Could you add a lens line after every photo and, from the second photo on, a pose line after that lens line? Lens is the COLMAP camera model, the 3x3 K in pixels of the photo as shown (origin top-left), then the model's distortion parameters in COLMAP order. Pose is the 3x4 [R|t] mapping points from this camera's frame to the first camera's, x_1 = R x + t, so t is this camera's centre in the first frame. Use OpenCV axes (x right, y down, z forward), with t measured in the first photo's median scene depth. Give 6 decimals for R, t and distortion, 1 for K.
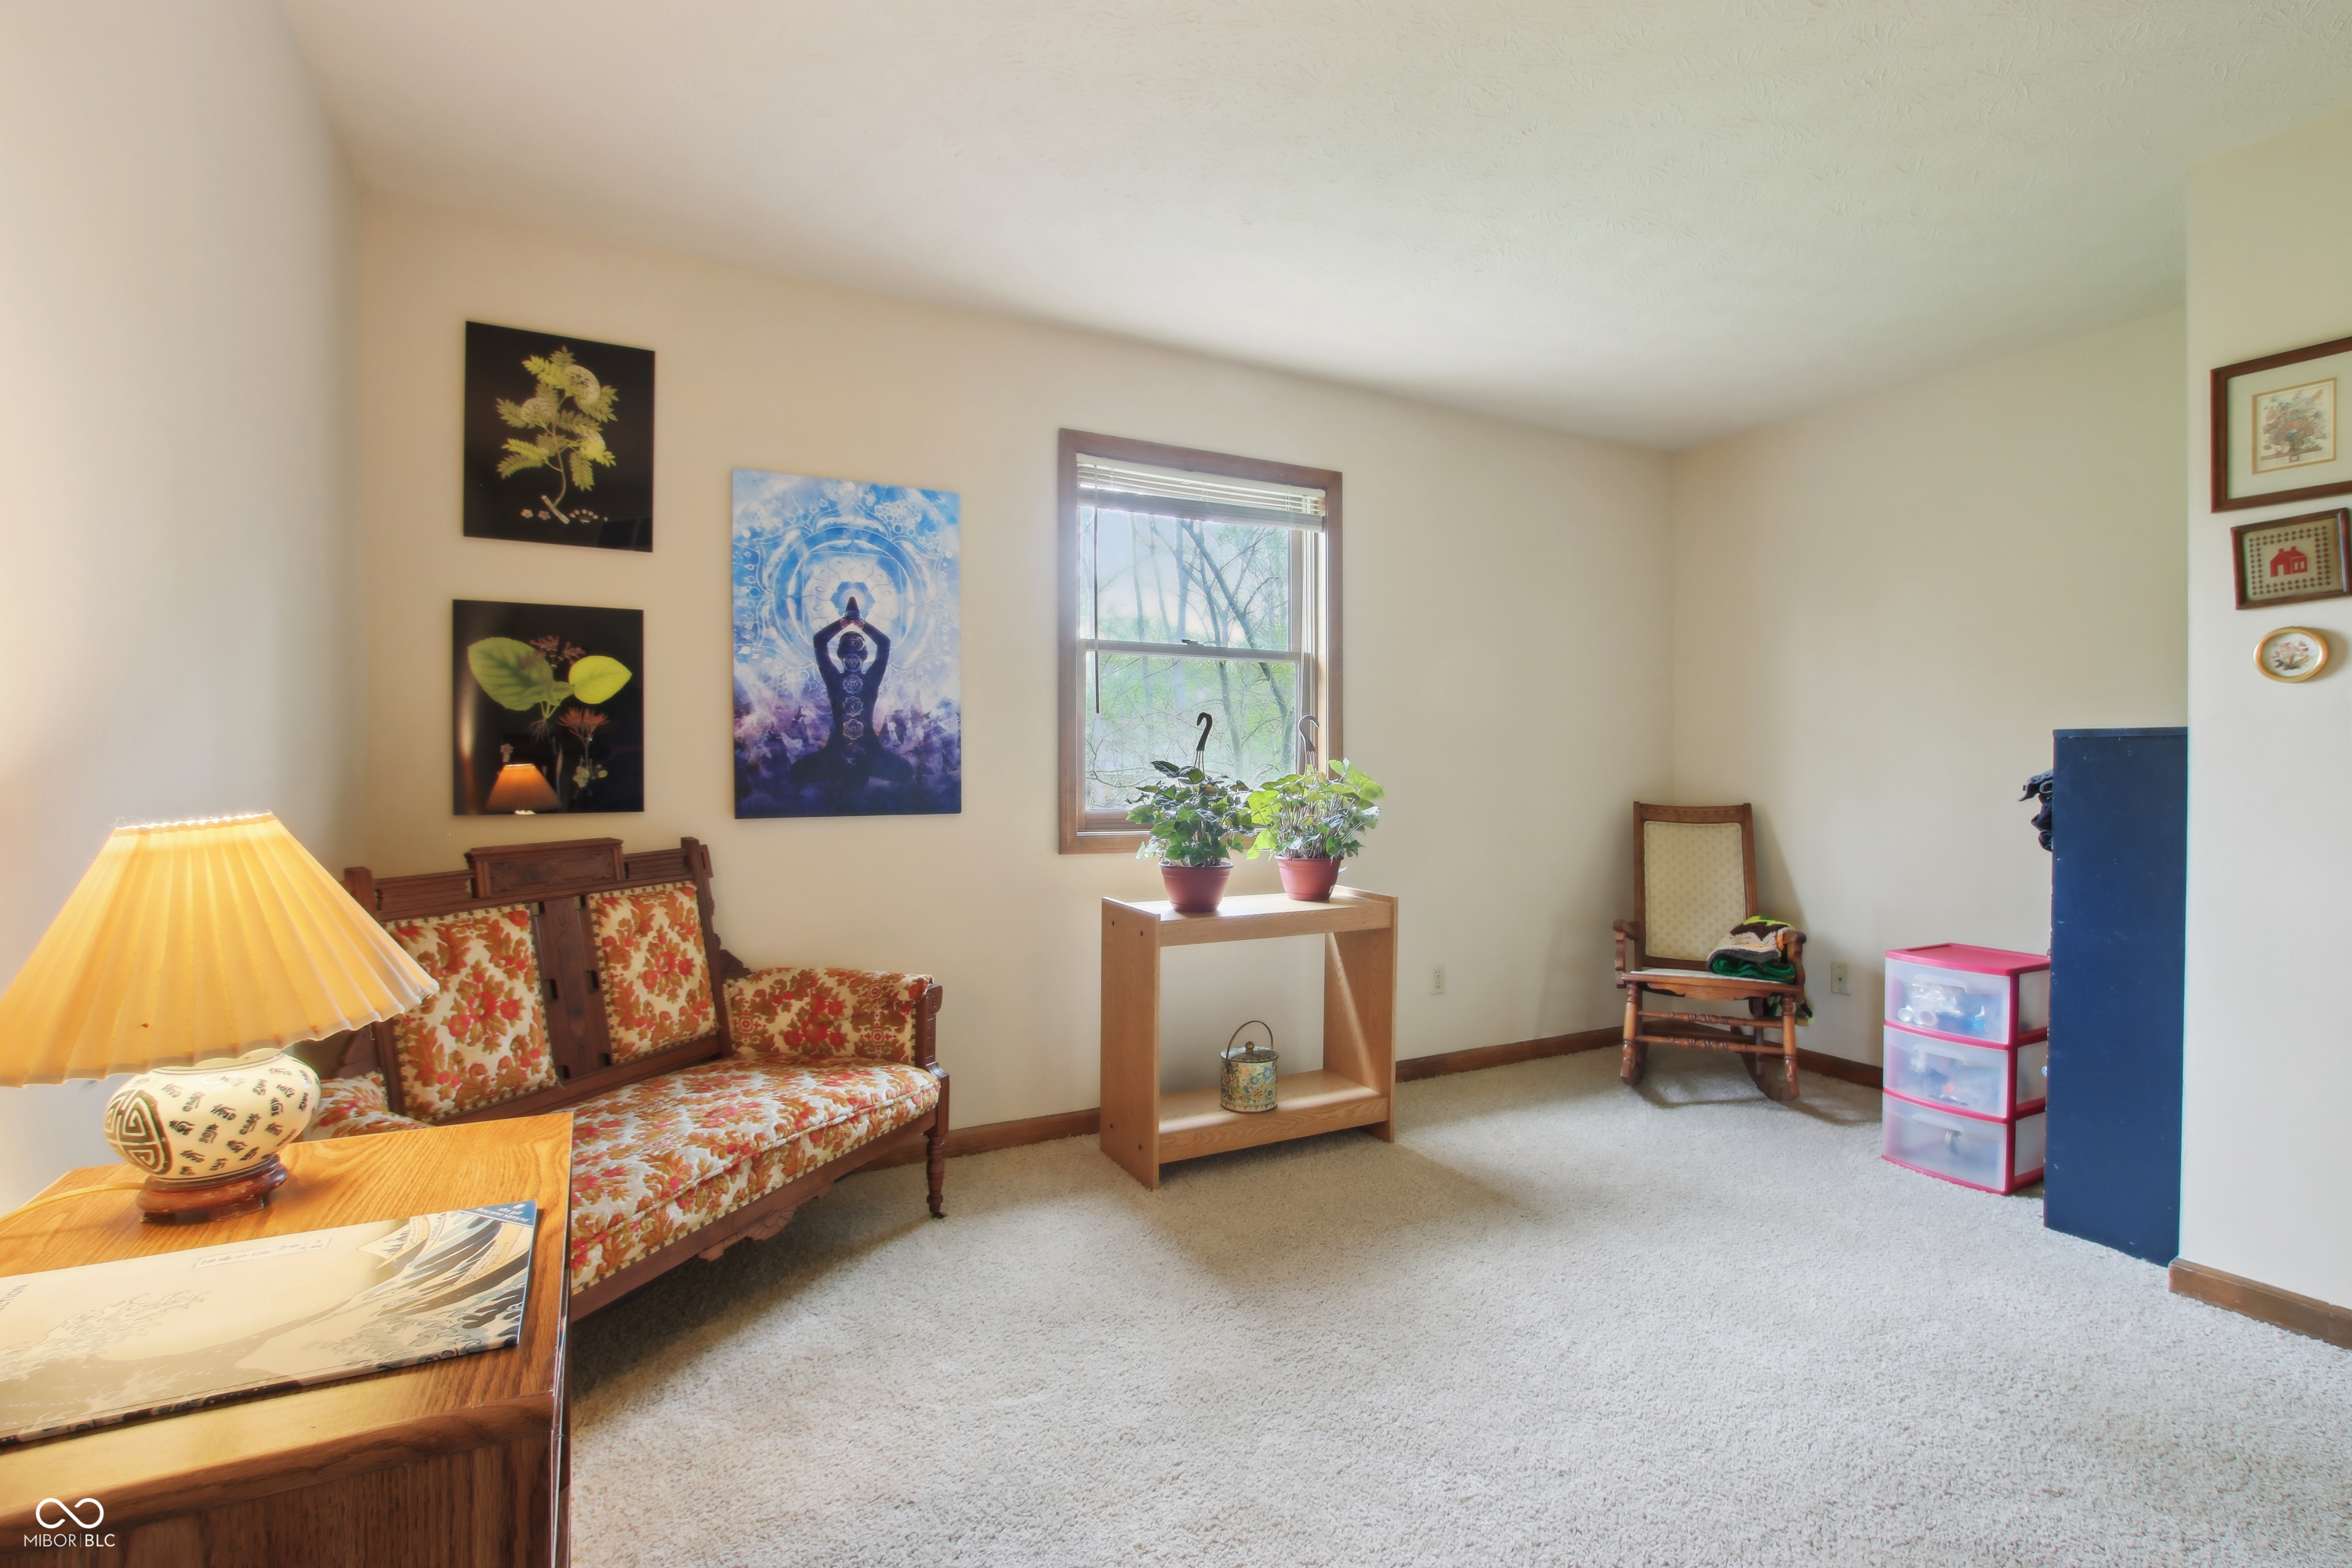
lens RADIAL K [[1139.2, 0, 1189.1], [0, 1139.2, 784.1], [0, 0, 1]] dist [-0.015490, 0.000367]
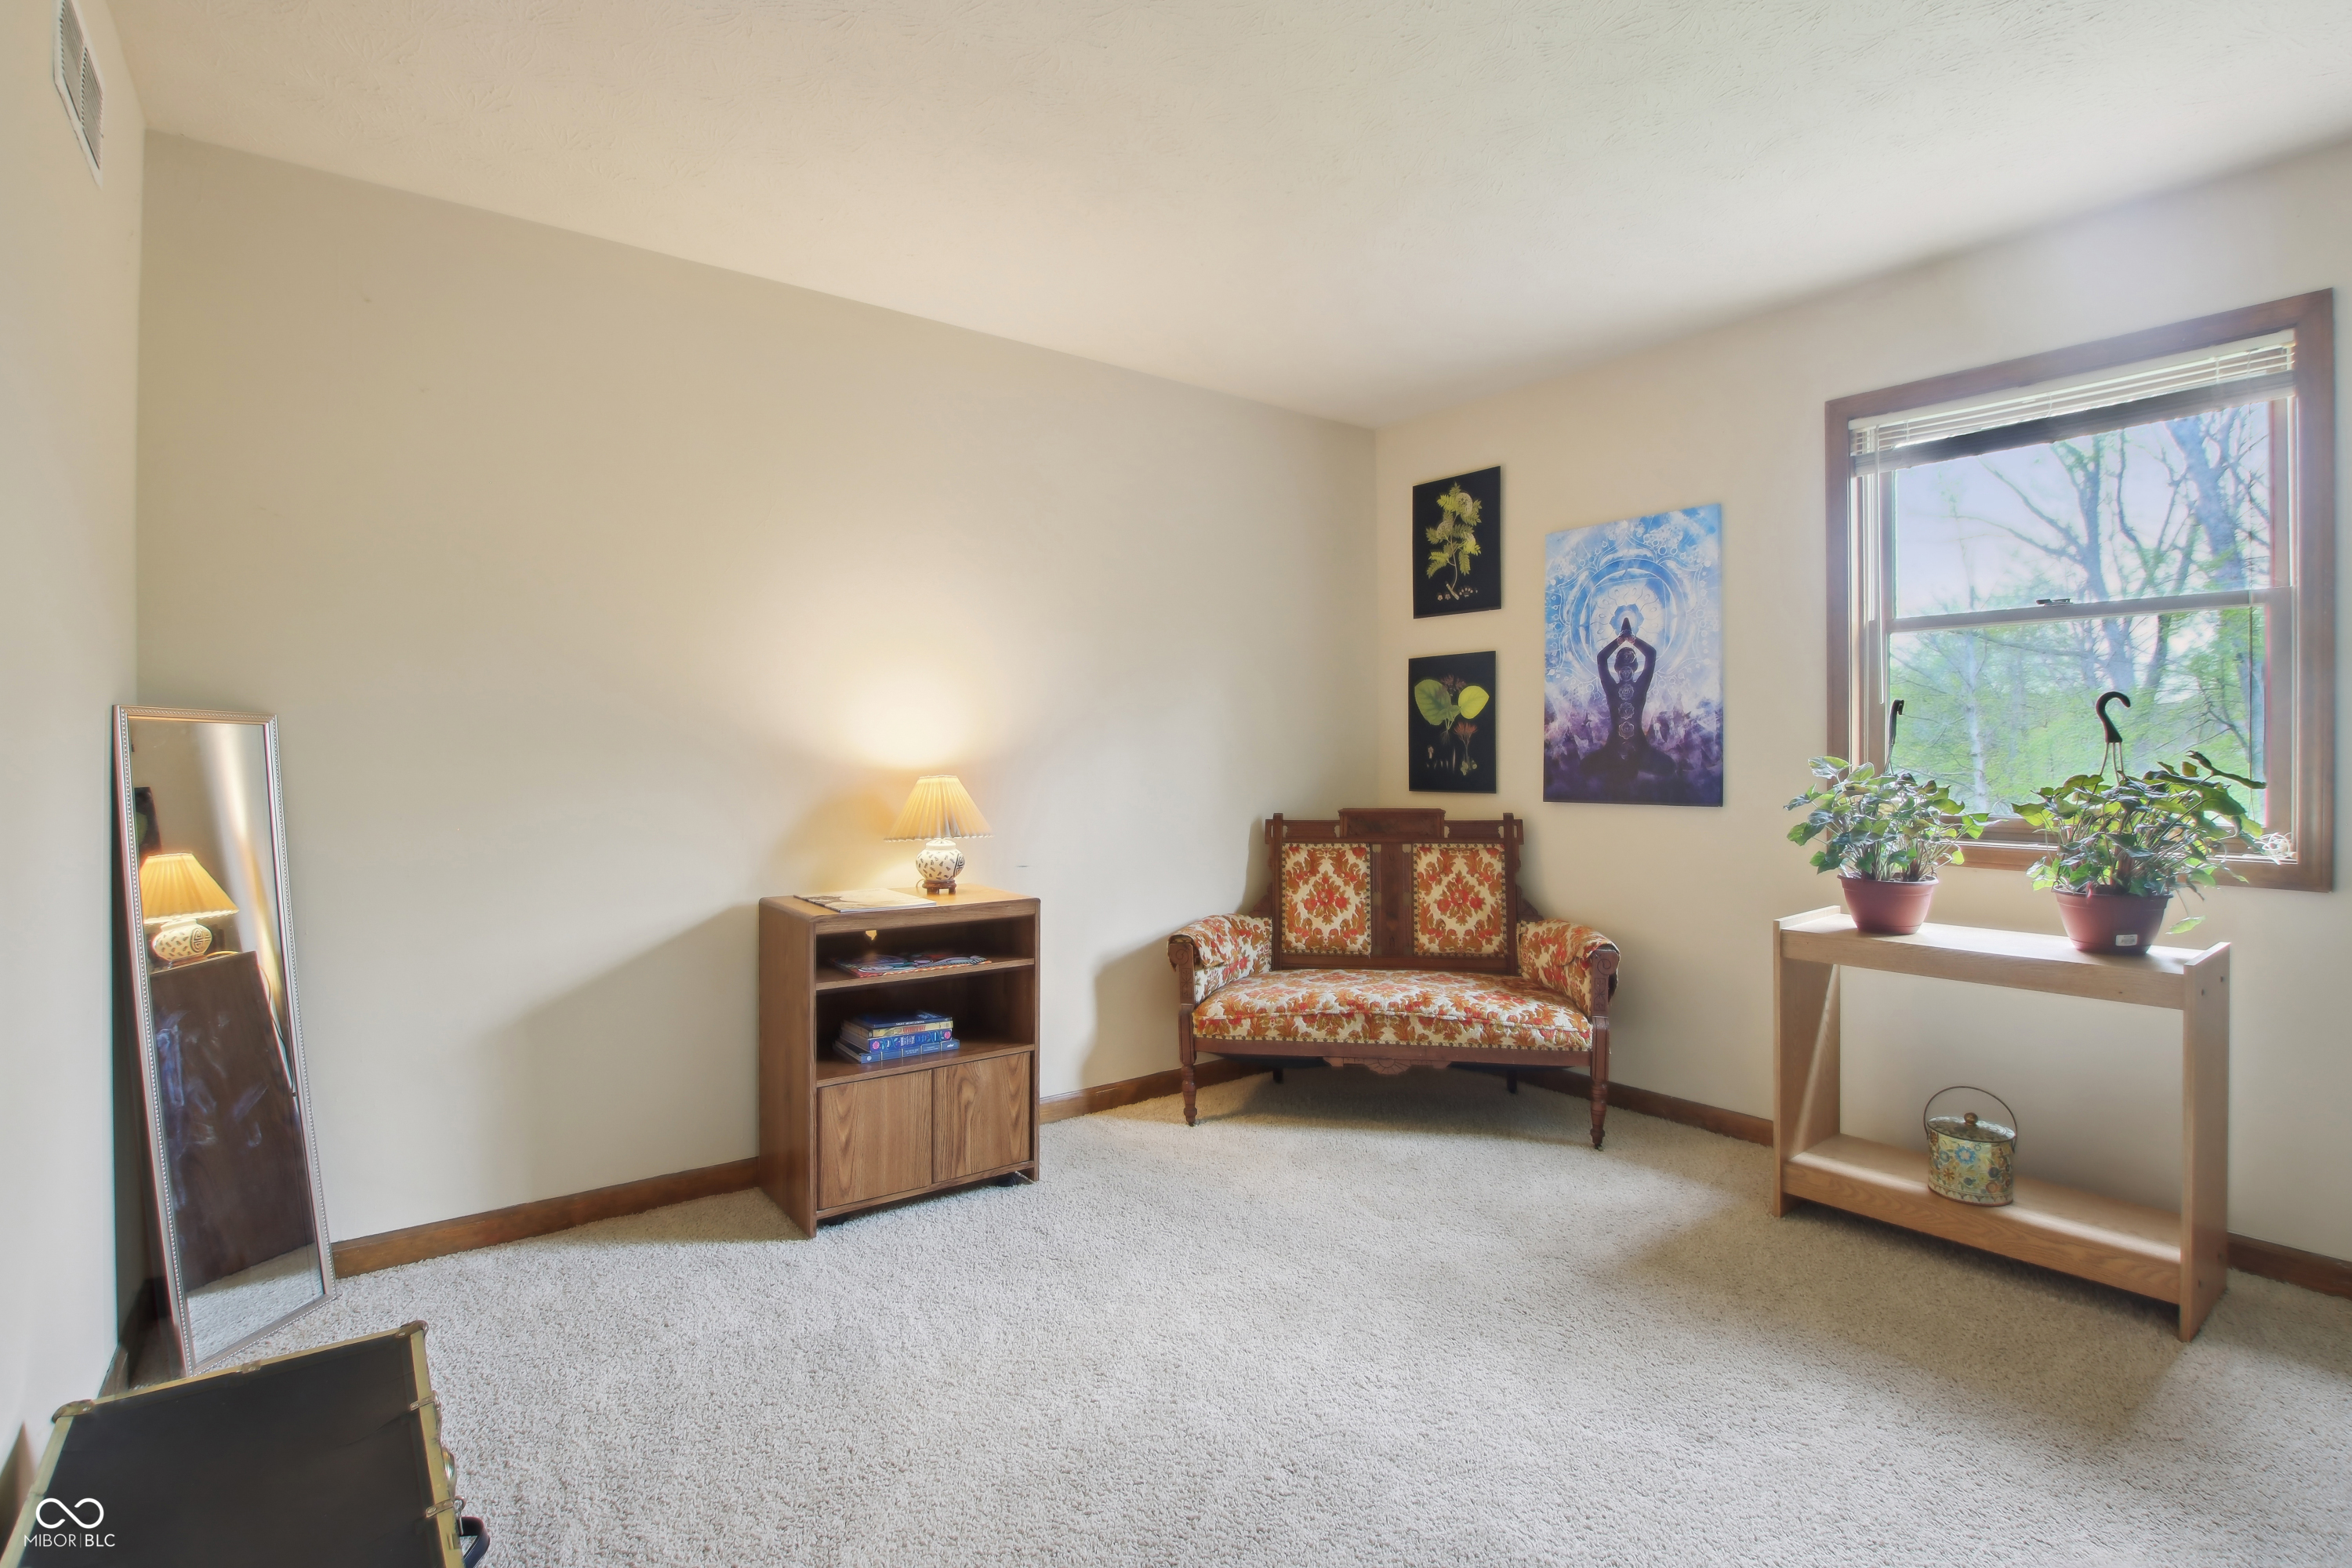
lens RADIAL K [[1139.2, 0, 1189.1], [0, 1139.2, 784.1], [0, 0, 1]] dist [-0.015490, 0.000367]
pose [[0.163293, 0.021564, -0.986342, 0.813842], [-0.016655, 0.999679, 0.019098, -0.007672], [0.986437, 0.013309, 0.163599, 0.372776]]
